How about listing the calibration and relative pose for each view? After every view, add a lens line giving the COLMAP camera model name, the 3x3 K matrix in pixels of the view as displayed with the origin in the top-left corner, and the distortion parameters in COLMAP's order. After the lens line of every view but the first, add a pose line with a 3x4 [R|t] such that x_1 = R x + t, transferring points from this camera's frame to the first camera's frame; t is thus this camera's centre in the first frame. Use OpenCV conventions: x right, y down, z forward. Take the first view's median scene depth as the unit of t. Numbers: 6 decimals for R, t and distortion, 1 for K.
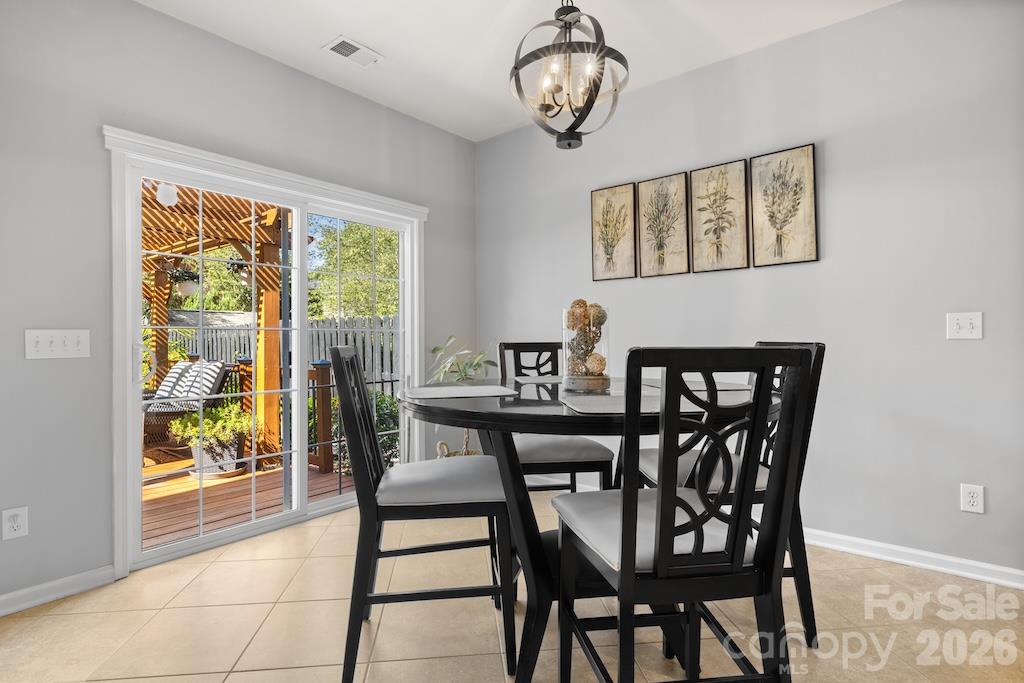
lens RADIAL K [[509.8, 0, 515.9], [0, 509.8, 340.3], [0, 0, 1]] dist [0.000460, 0.000544]
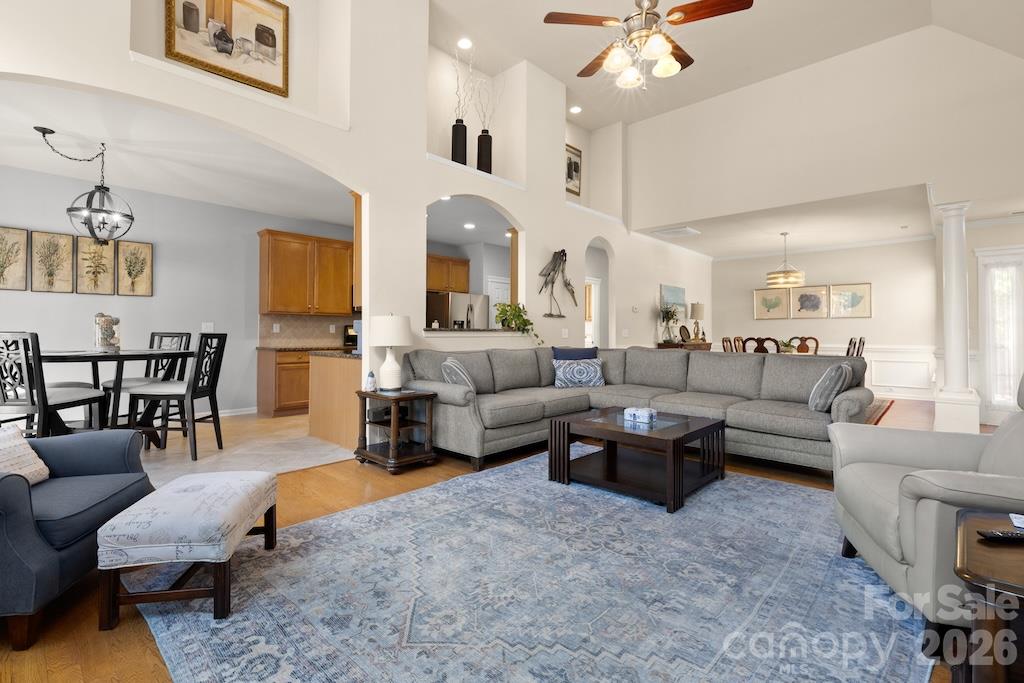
lens RADIAL K [[471.3, 0, 508.2], [0, 471.3, 325.9], [0, 0, 1]] dist [-0.002276, 0.000283]
pose [[0.078079, 0.023814, 0.996663, -1.346982], [-0.003495, 0.999715, -0.023614, 0.015137], [-0.996941, -0.001640, 0.078140, -0.715099]]
